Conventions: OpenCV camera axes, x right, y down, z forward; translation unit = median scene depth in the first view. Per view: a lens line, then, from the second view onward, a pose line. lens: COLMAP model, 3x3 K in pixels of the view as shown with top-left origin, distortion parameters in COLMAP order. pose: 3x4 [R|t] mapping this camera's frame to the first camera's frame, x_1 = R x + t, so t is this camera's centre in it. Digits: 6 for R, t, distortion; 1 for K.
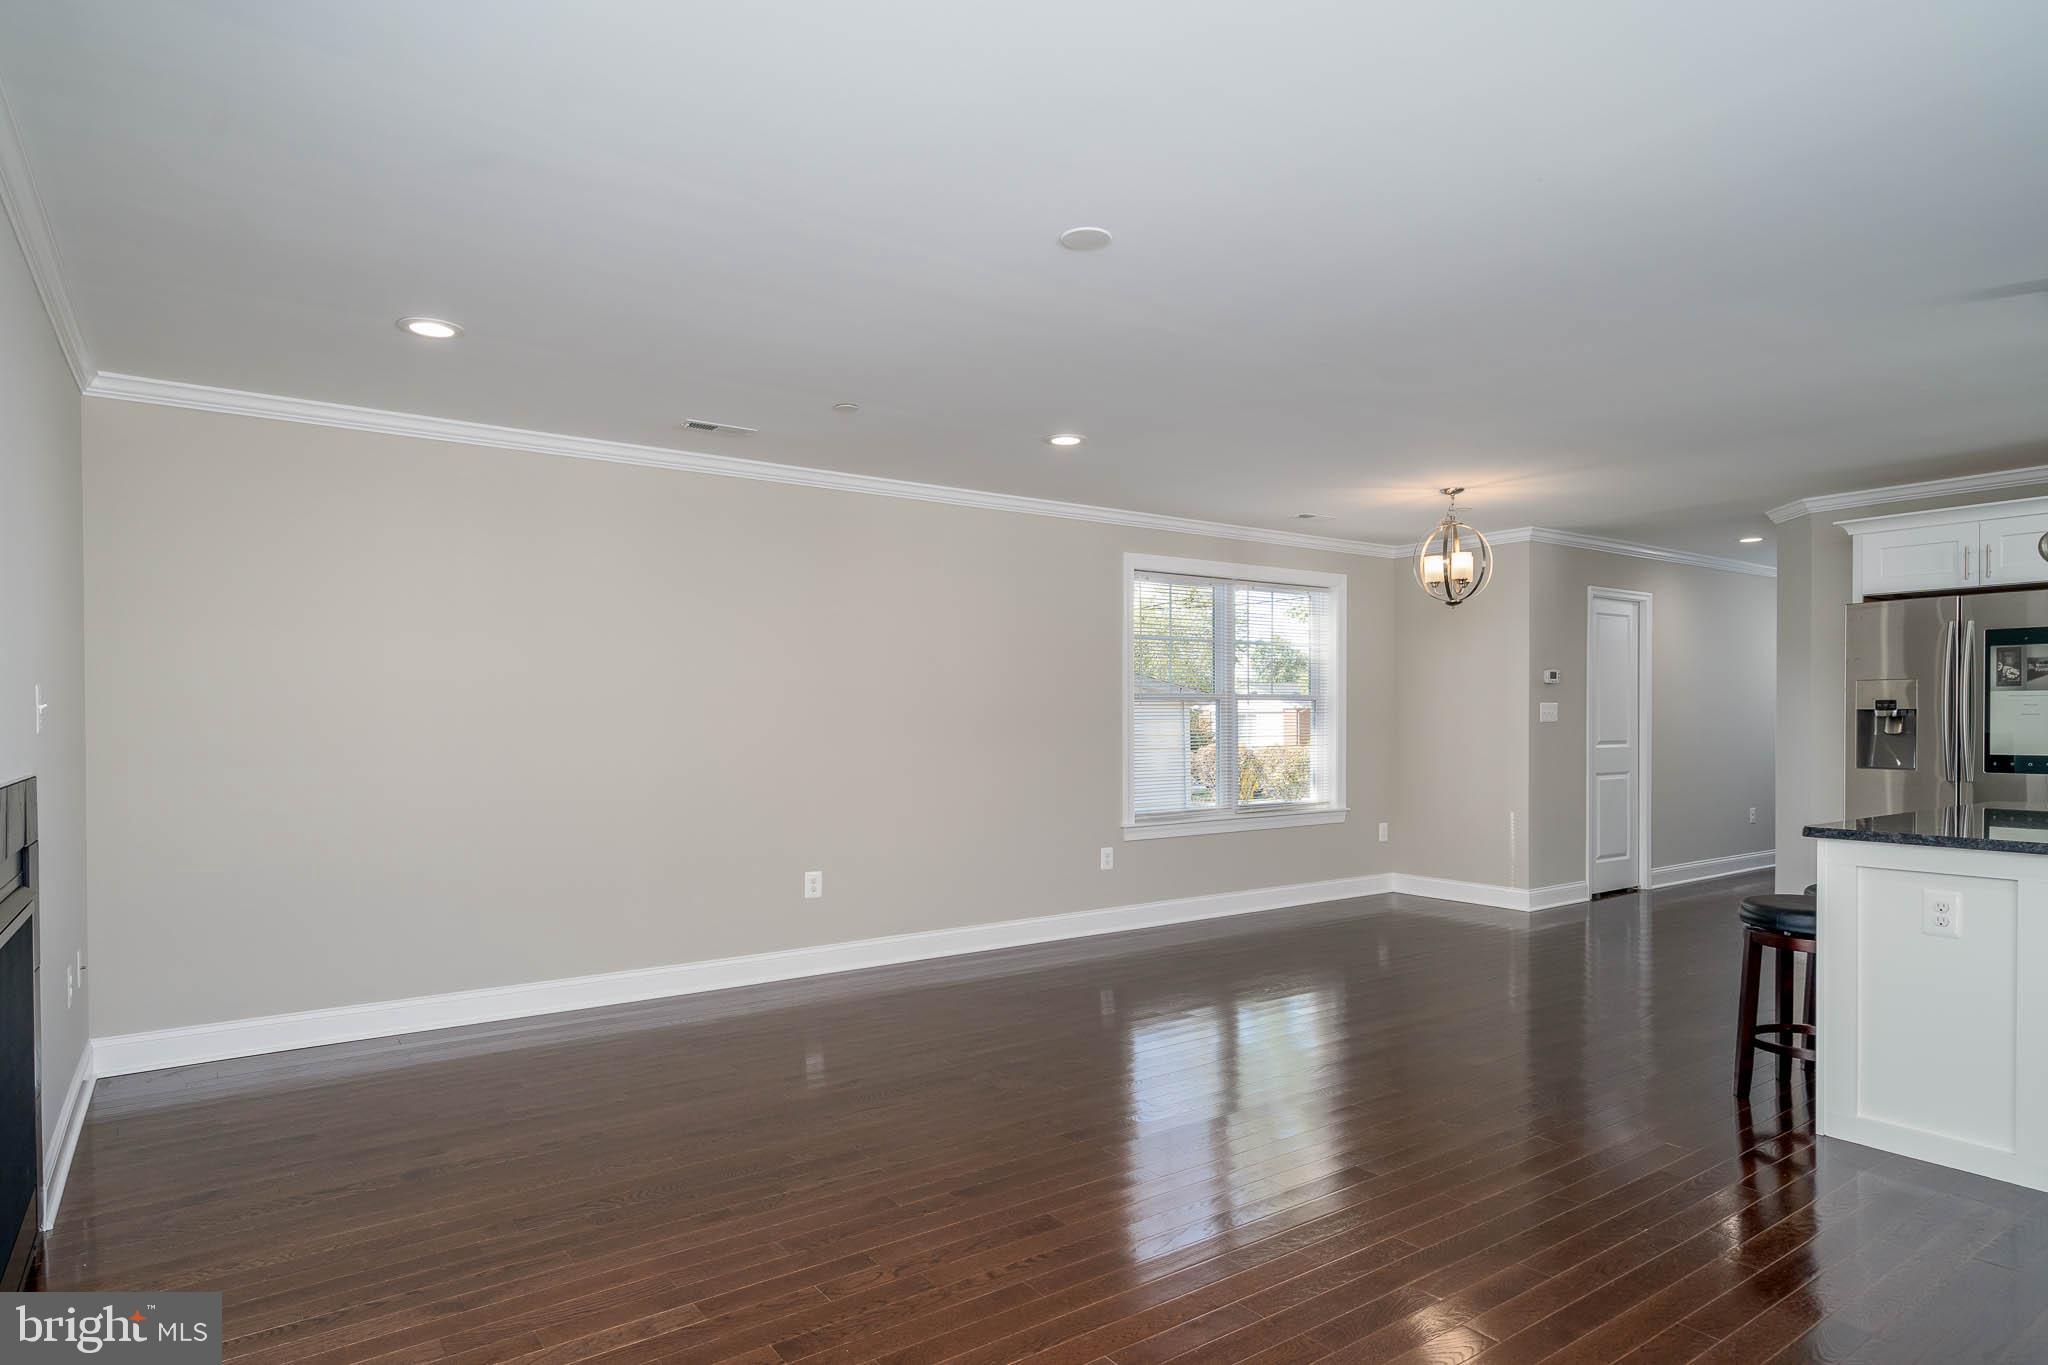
lens RADIAL K [[1148.3, 0, 999.1], [0, 1148.3, 734.4], [0, 0, 1]] dist [-0.004330, -0.001192]
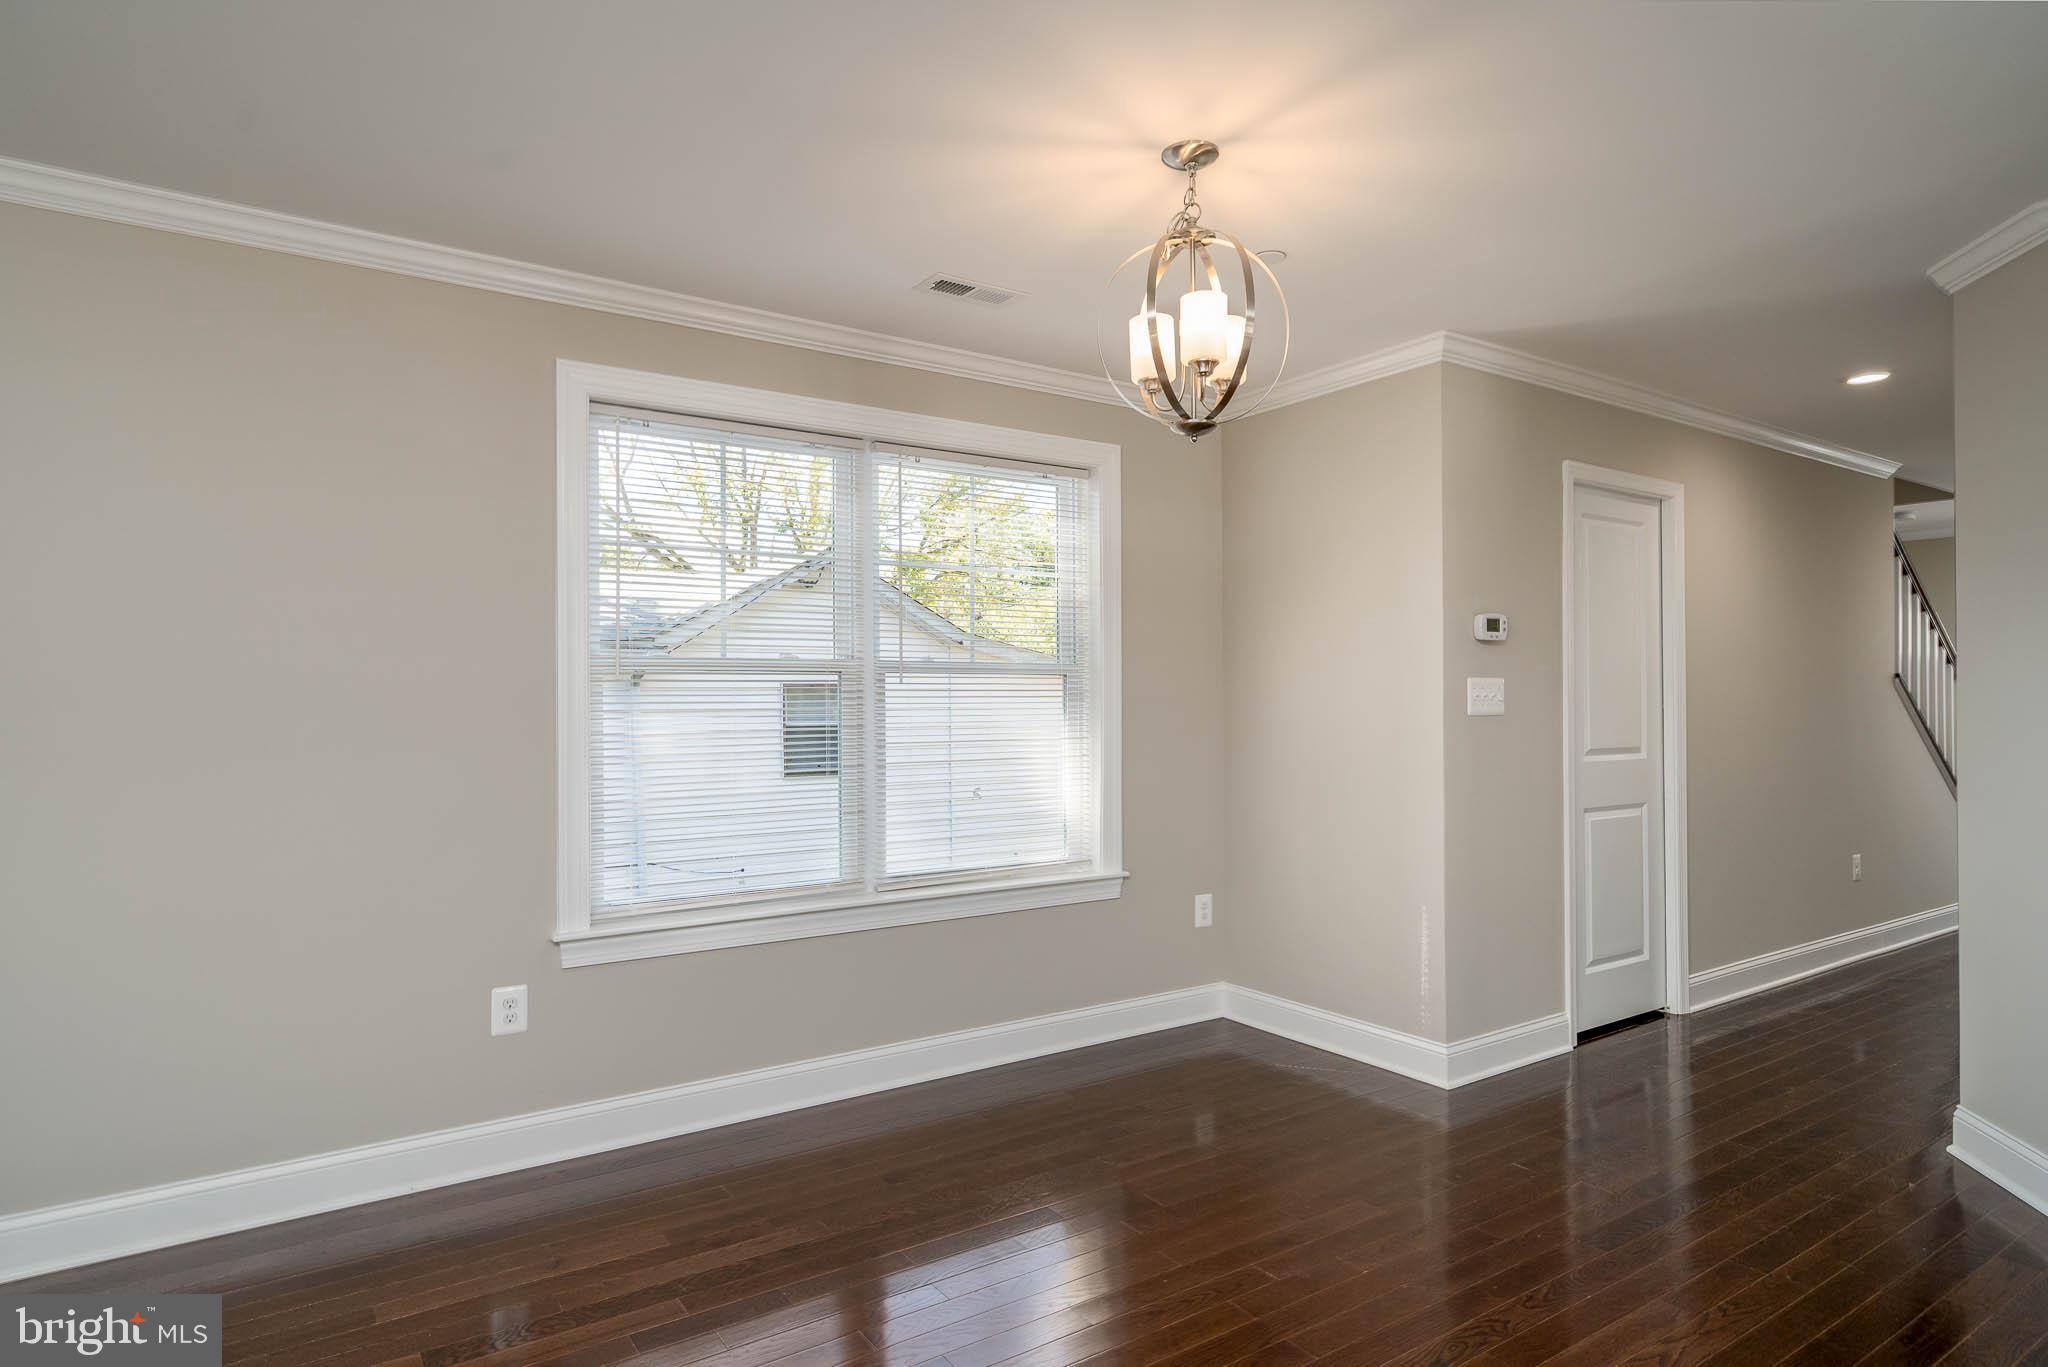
lens RADIAL K [[1127.0, 0, 1016.5], [0, 1127.0, 699.7], [0, 0, 1]] dist [-0.000255, 0.000357]
pose [[0.999842, -0.000640, -0.017755, 0.267700], [0.000339, 0.999857, -0.016913, -0.008929], [0.017763, 0.016905, 0.999699, 0.471776]]
